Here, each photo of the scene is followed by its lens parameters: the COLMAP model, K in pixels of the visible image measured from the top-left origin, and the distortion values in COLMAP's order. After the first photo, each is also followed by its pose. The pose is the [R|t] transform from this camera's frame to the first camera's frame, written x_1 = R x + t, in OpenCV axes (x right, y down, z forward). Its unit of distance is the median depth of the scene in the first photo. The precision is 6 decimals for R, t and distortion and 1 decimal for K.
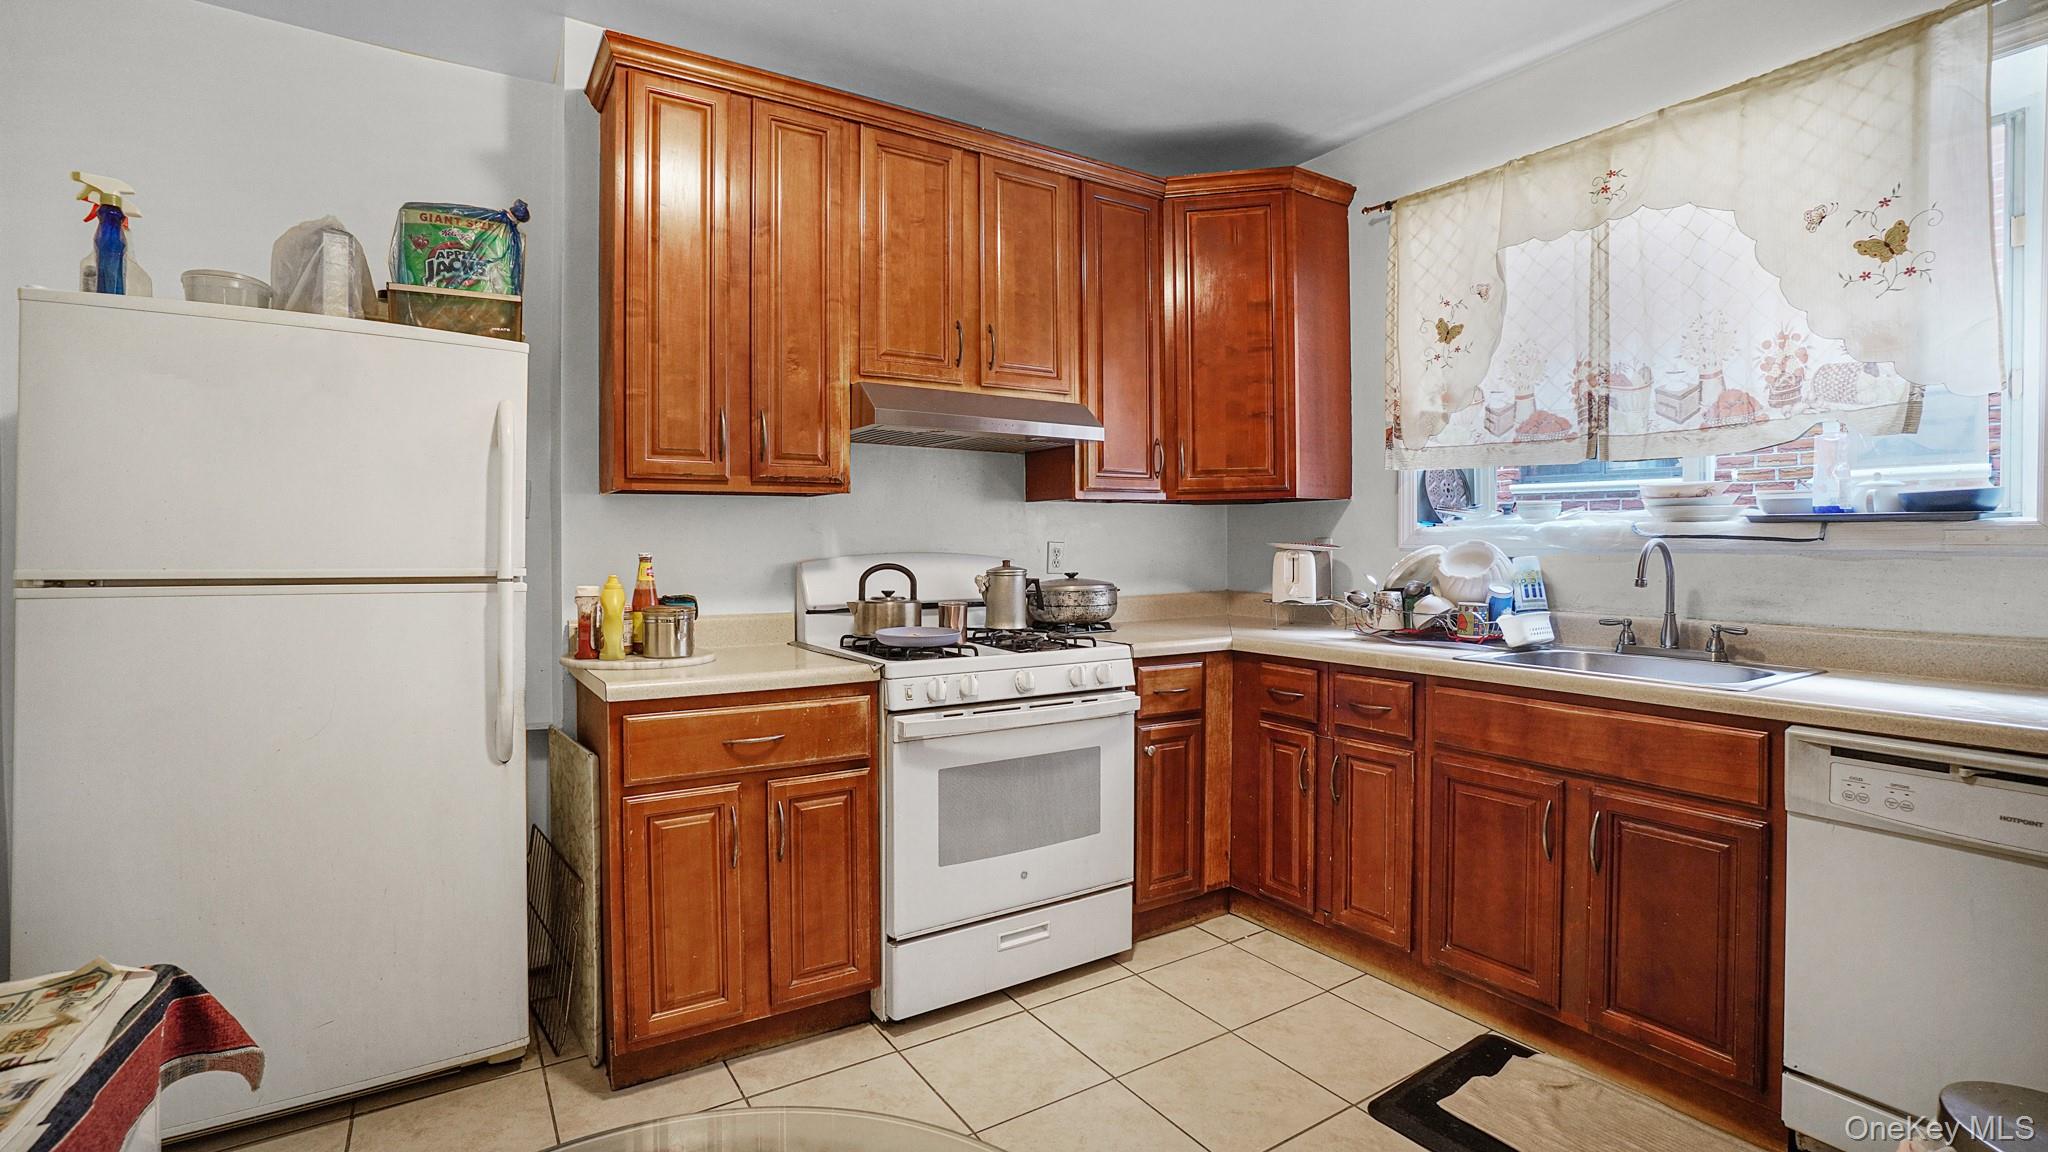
lens RADIAL K [[976.4, 0, 1022.5], [0, 976.4, 546.0], [0, 0, 1]] dist [-0.000186, 0.031190]
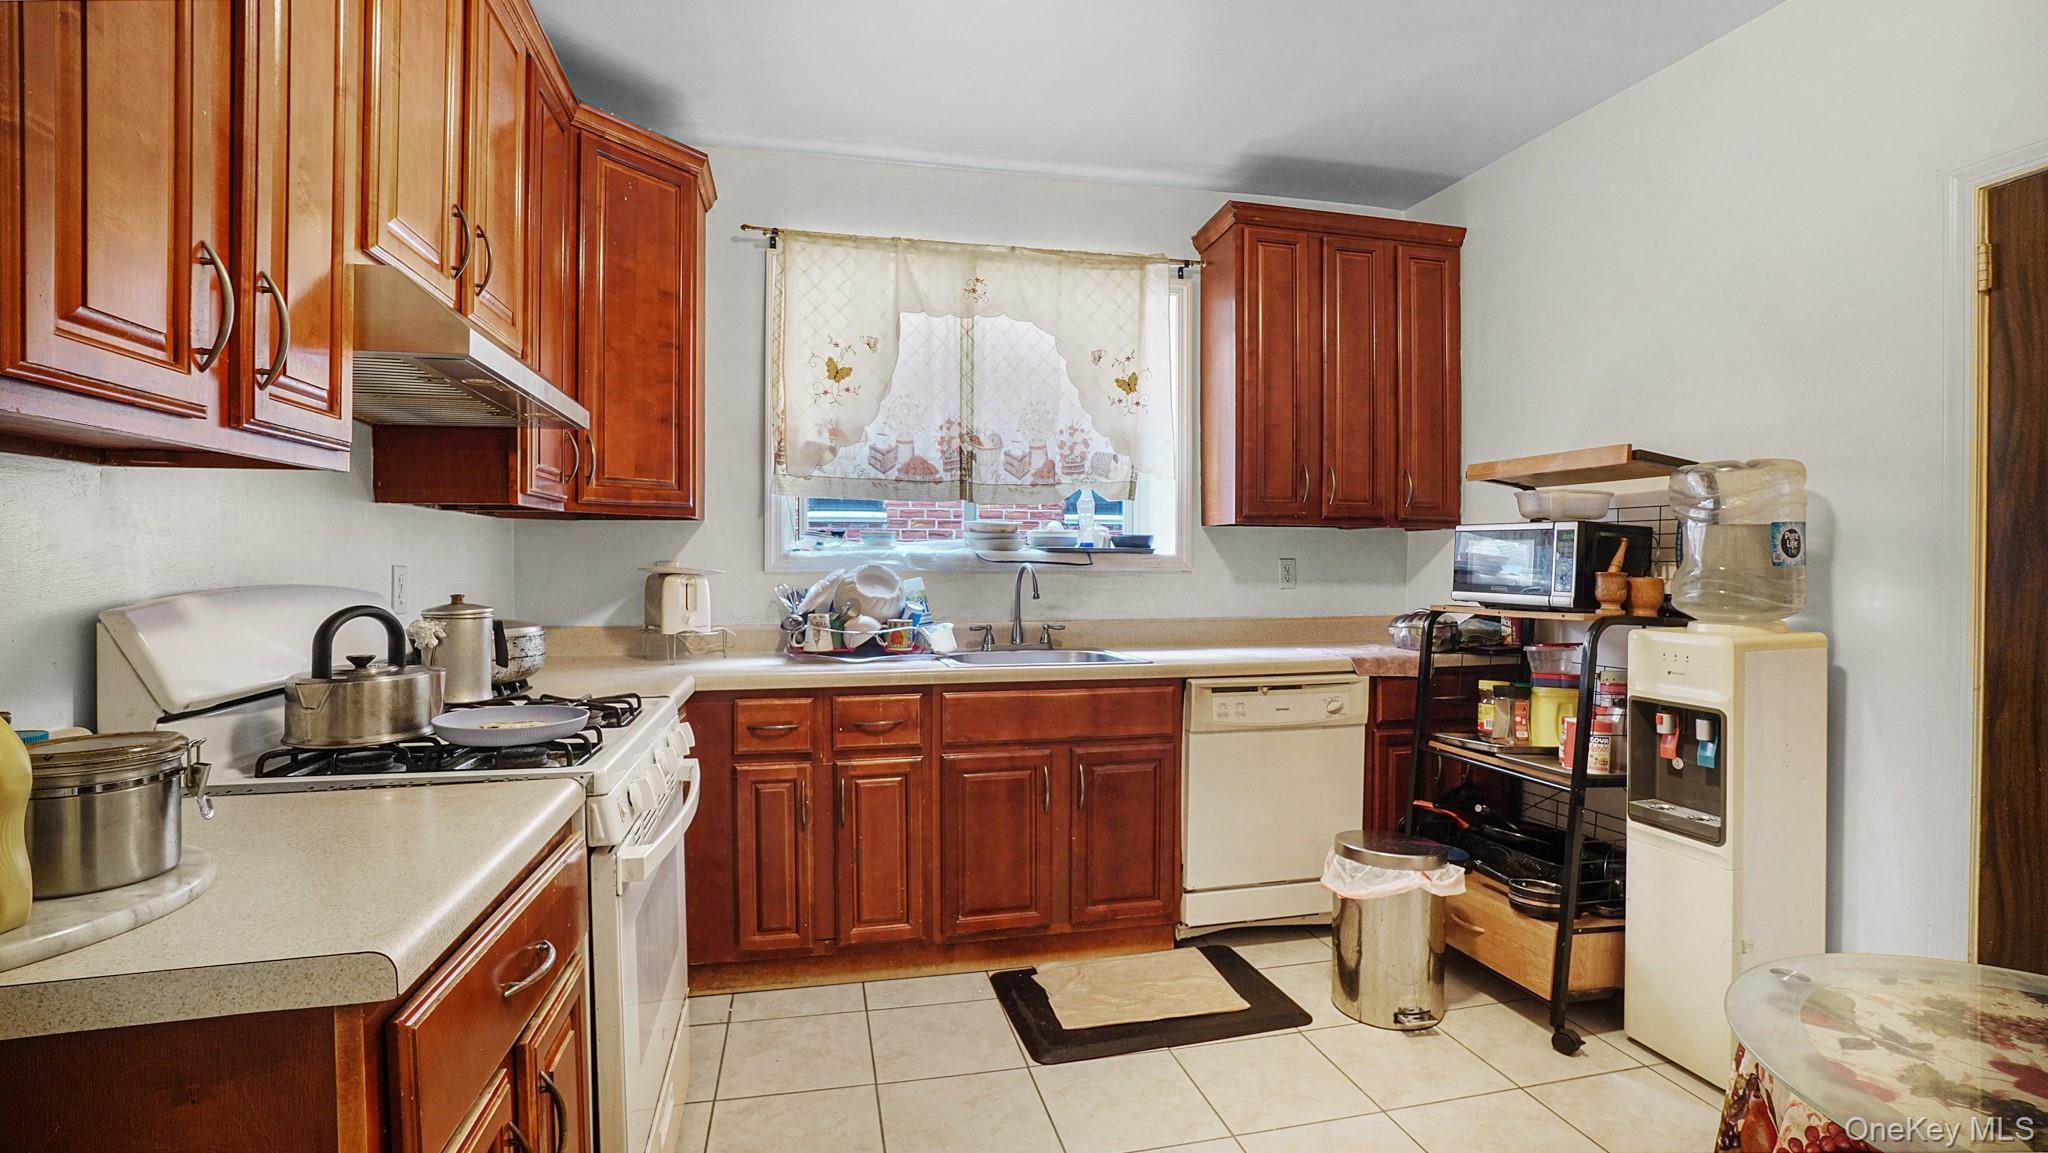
lens RADIAL K [[940.2, 0, 1024.0], [0, 940.2, 576.5], [0, 0, 1]] dist [-0.001385, 0.000066]
pose [[0.359997, -0.009440, 0.932906, -0.521842], [0.006047, 0.999951, 0.007785, 0.000670], [-0.932934, 0.002838, 0.360037, 0.491243]]
